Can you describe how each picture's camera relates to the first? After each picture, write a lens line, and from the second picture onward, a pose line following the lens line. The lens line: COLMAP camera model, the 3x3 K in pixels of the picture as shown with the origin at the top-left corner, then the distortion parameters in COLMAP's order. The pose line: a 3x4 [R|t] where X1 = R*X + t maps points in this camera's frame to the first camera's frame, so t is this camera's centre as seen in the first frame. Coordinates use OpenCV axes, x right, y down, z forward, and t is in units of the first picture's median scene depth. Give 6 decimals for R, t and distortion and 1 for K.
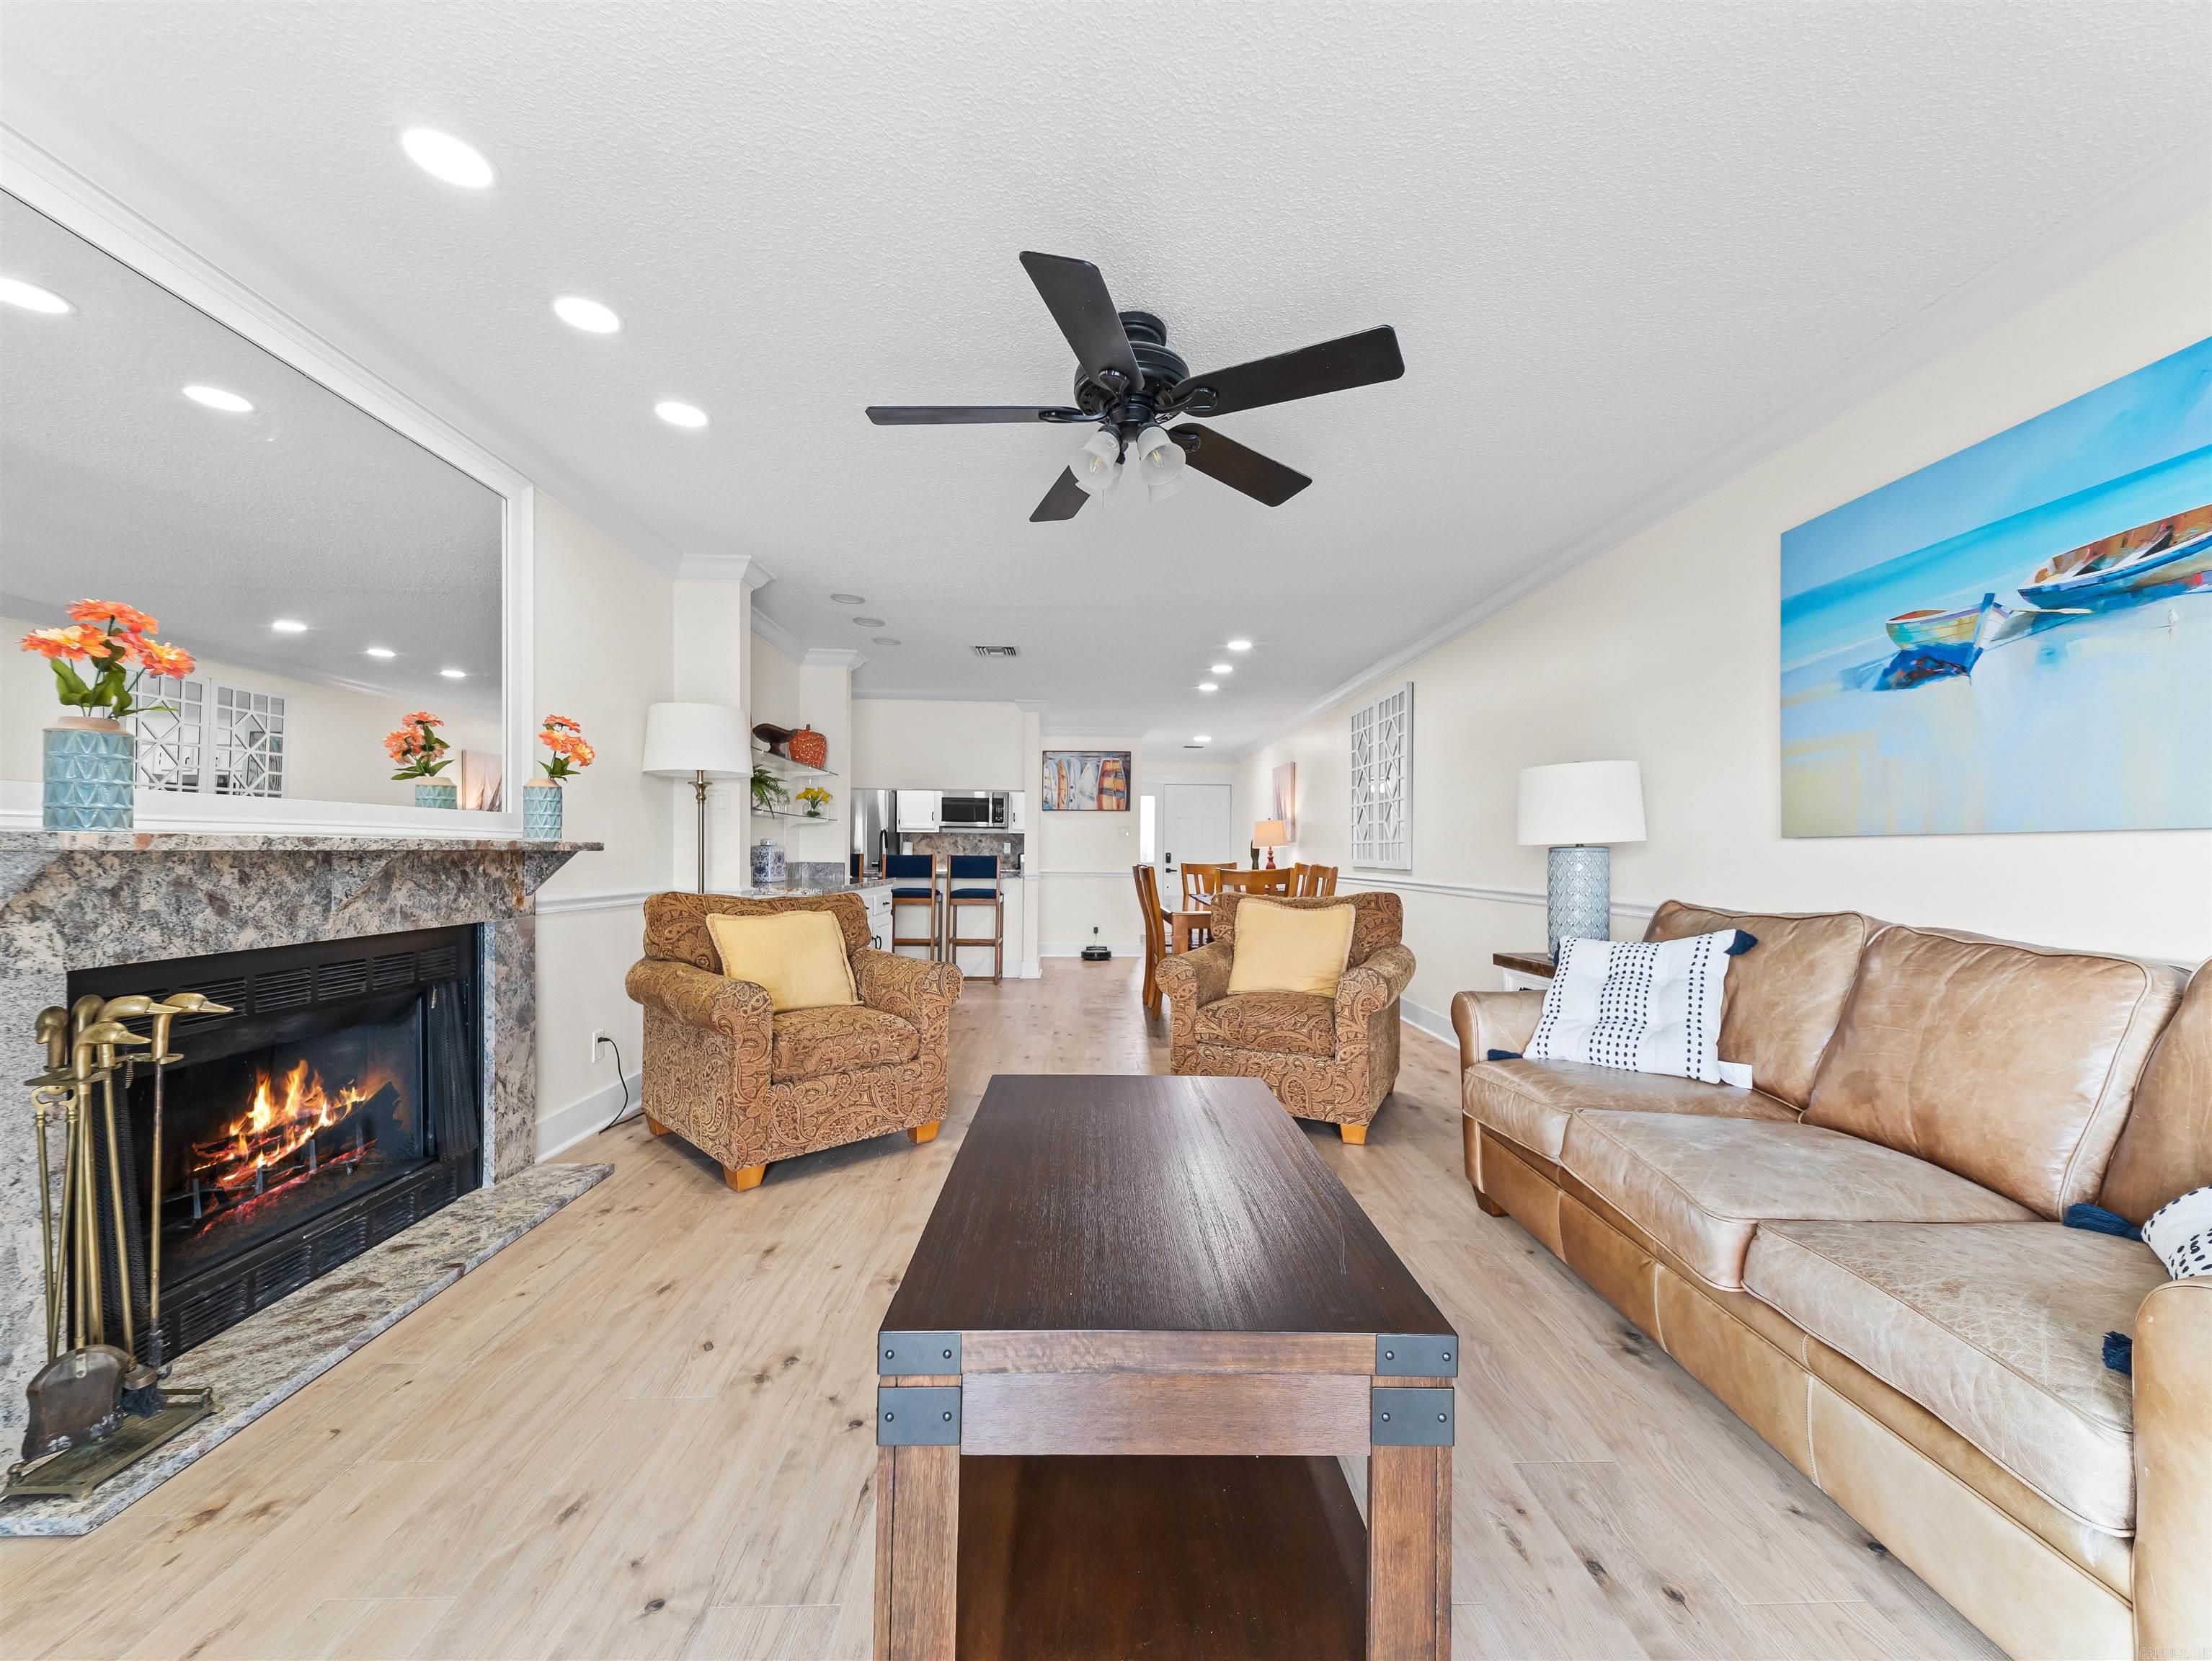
lens RADIAL K [[855.9, 0, 1120.0], [0, 855.9, 866.6], [0, 0, 1]] dist [0.027289, -0.008807]
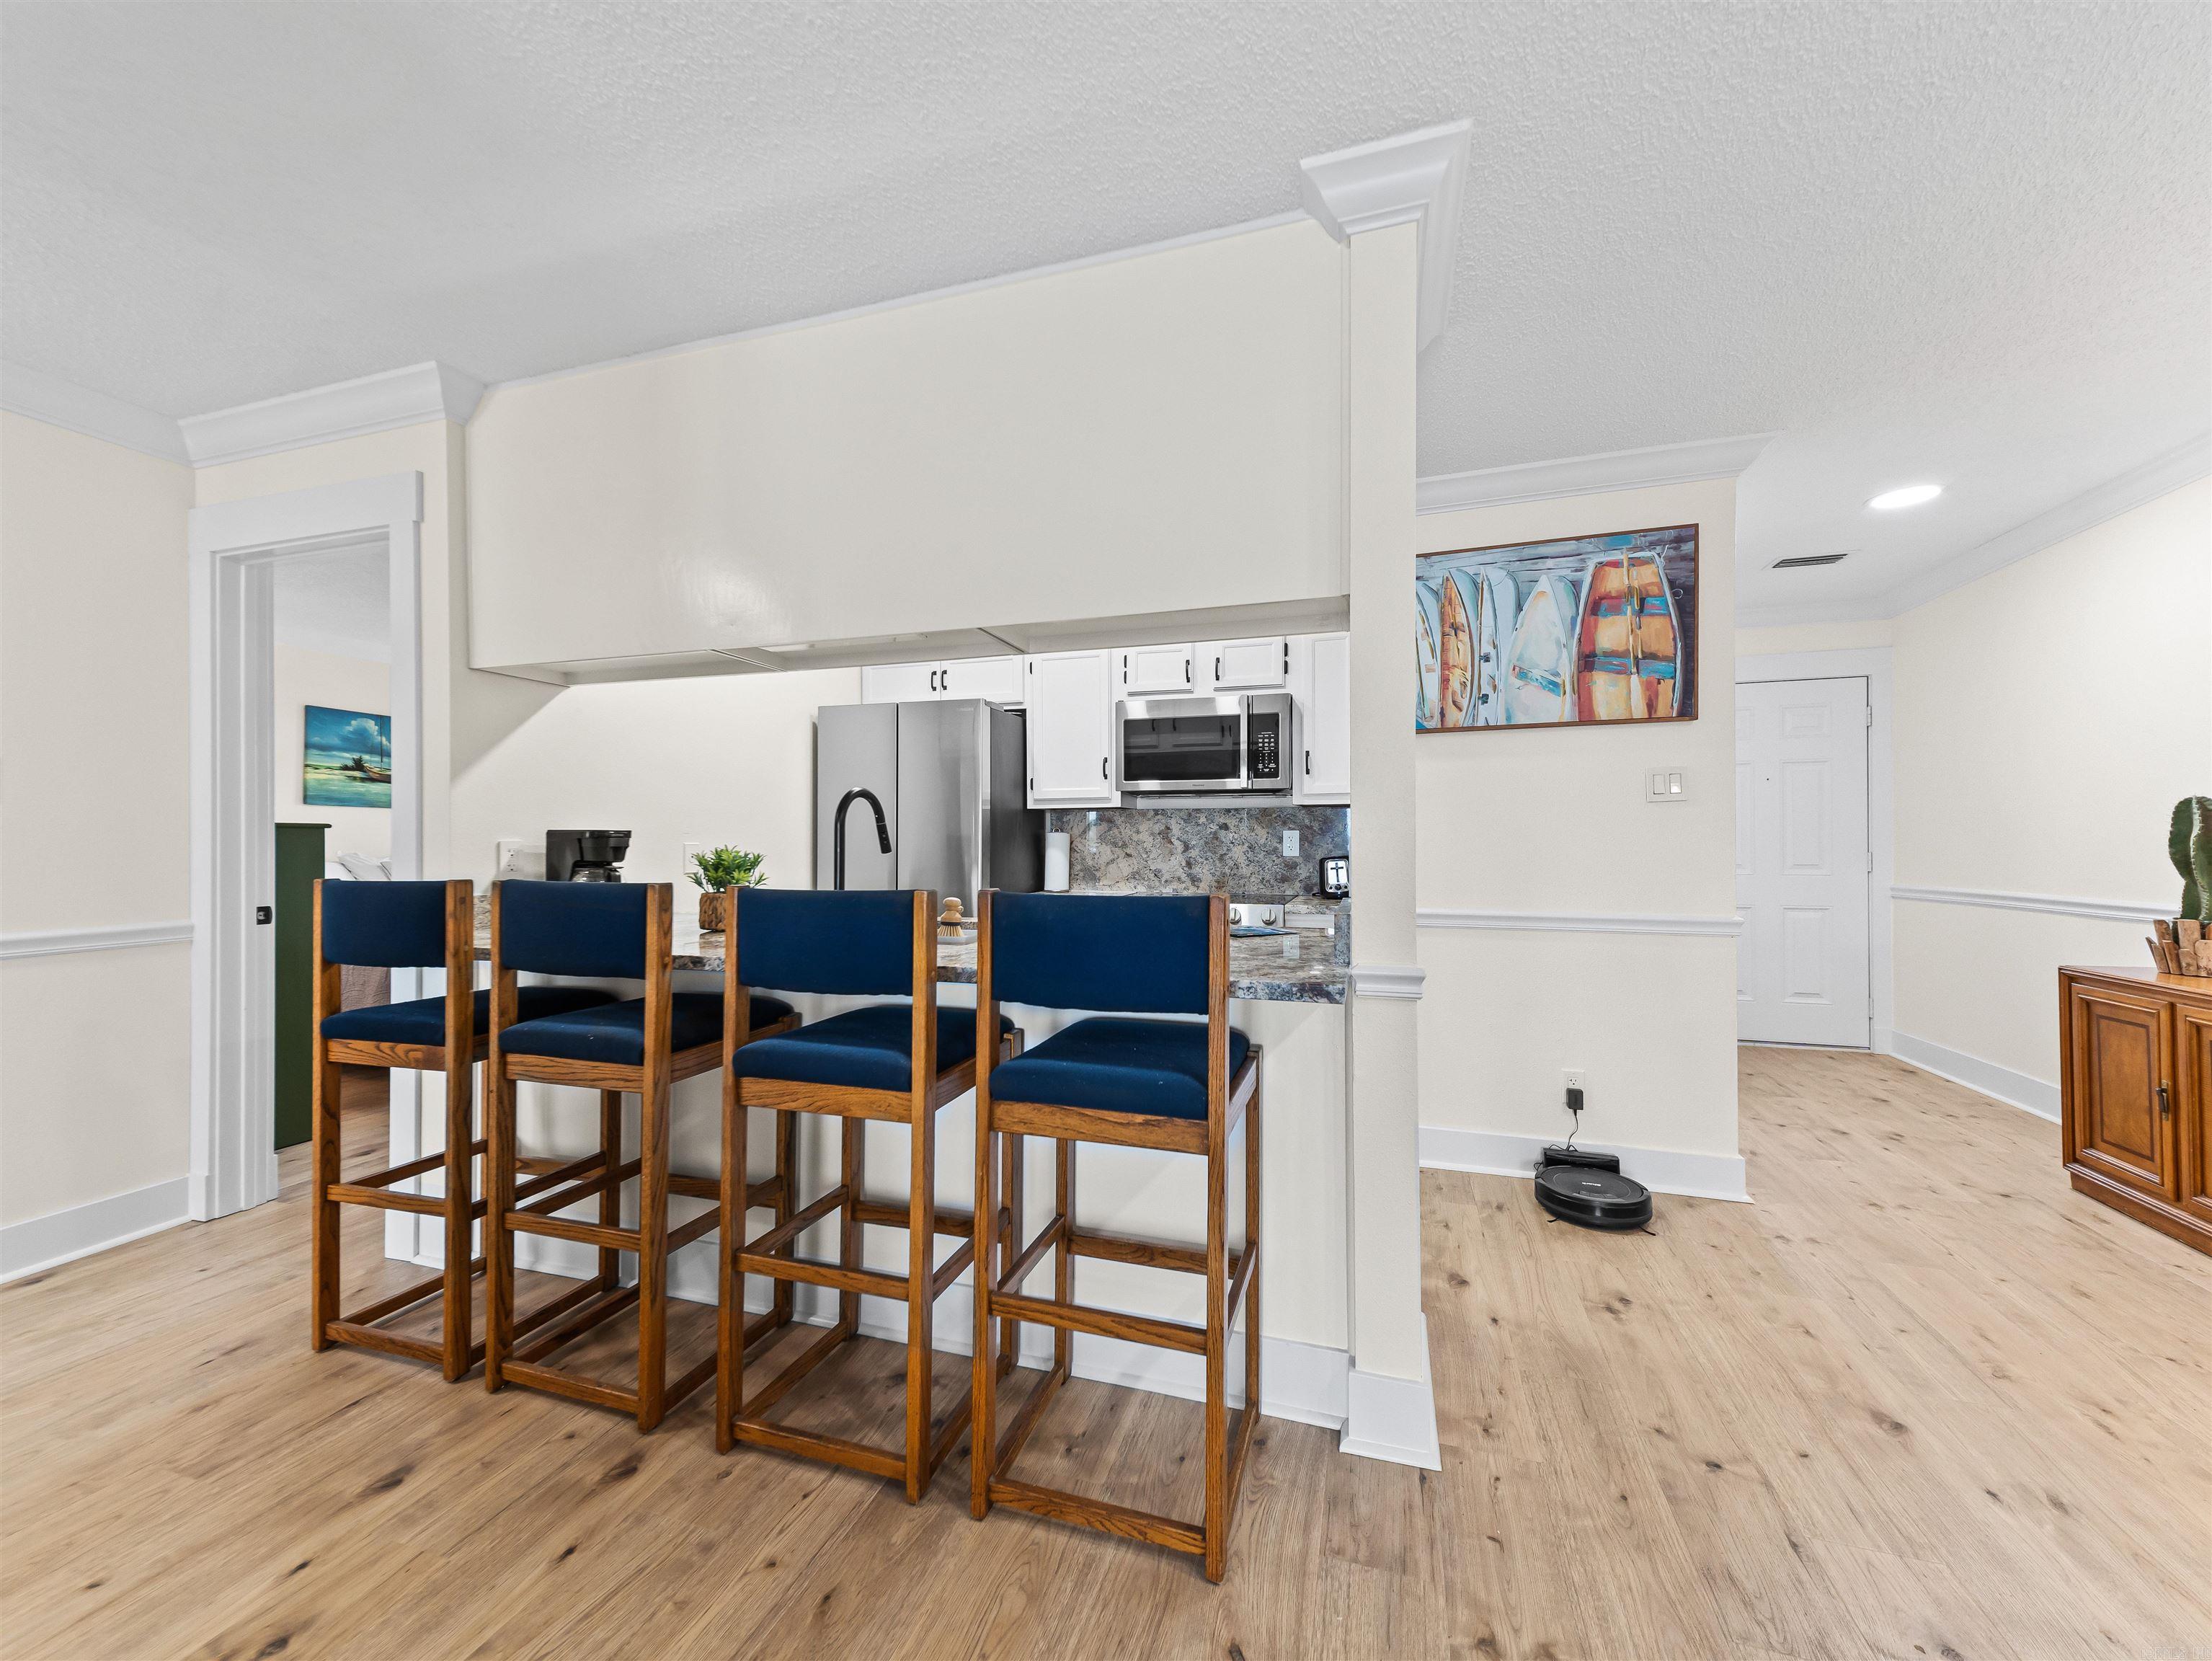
lens RADIAL K [[855.9, 0, 1106.3], [0, 855.9, 841.4], [0, 0, 1]] dist [0.027289, -0.008807]
pose [[0.940912, -0.004130, -0.338627, -0.265606], [-0.001375, 0.999871, -0.016014, -0.055569], [0.338650, 0.015533, 0.940784, 2.095905]]
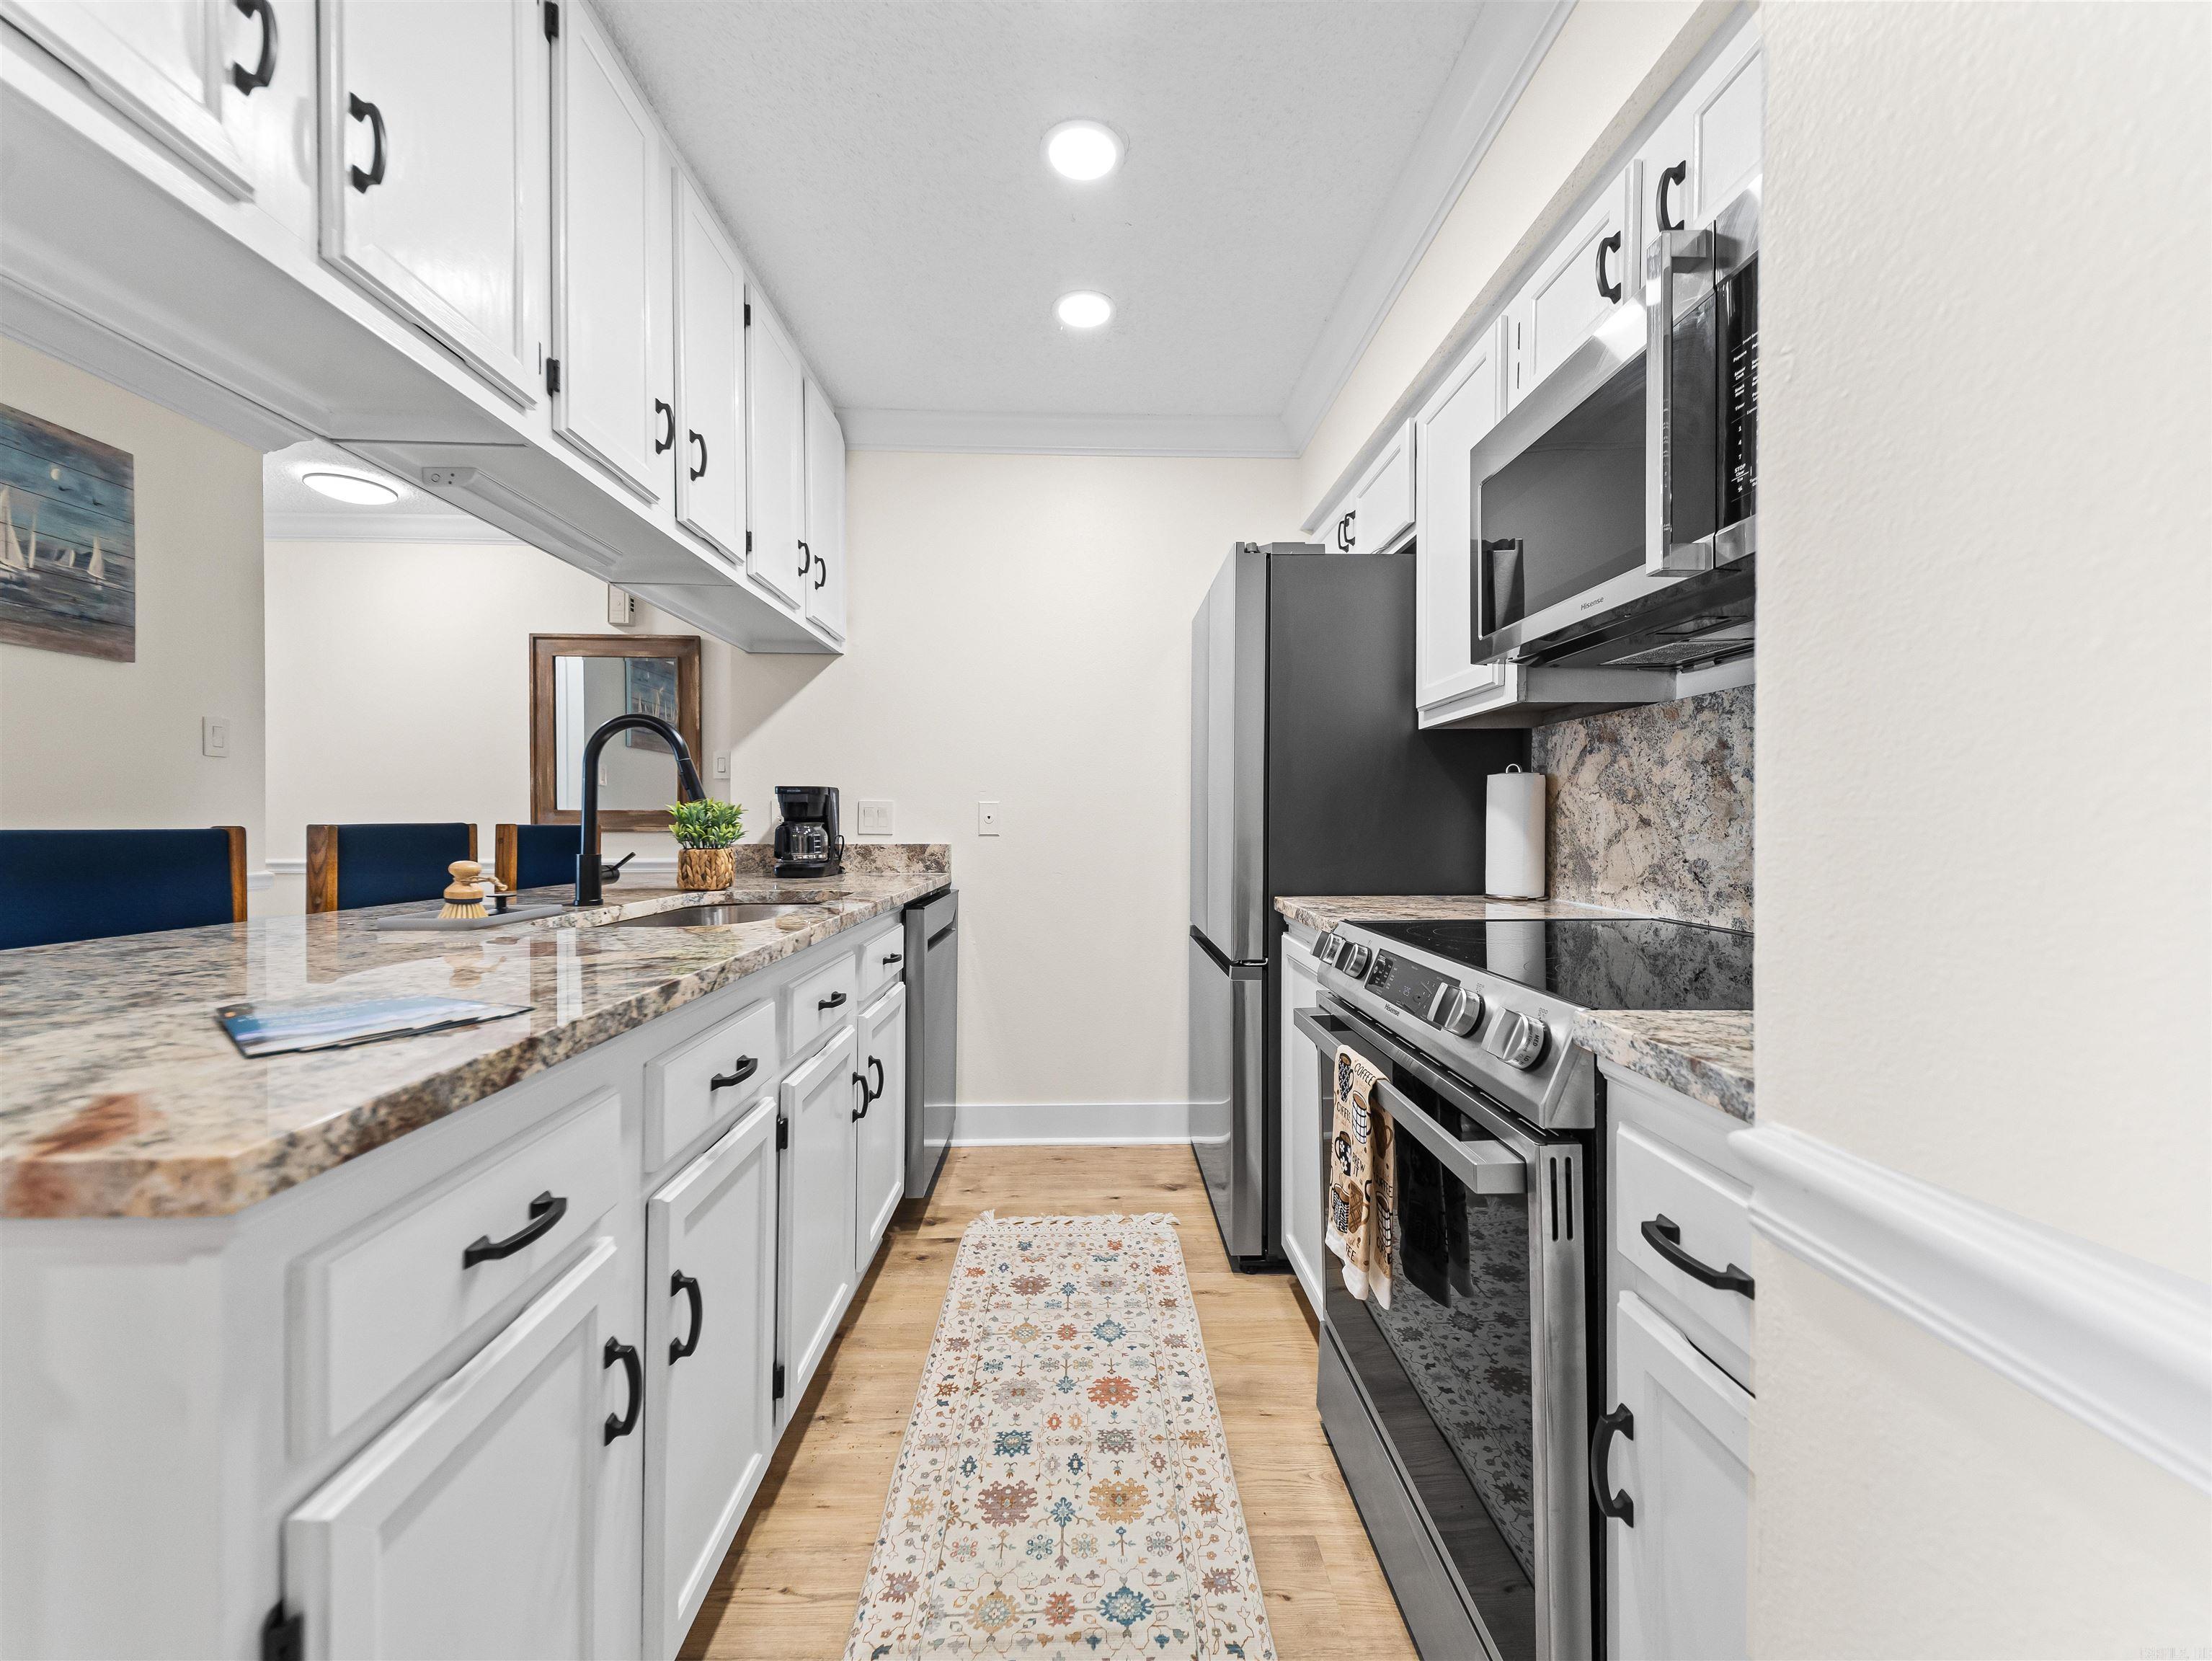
lens RADIAL K [[855.9, 0, 1119.4], [0, 855.9, 821.8], [0, 0, 1]] dist [0.027289, -0.008807]
pose [[0.006444, -0.000834, -0.999979, -0.145671], [-0.010020, 0.999949, -0.000899, -0.051298], [0.999929, 0.010026, 0.006436, 3.136354]]
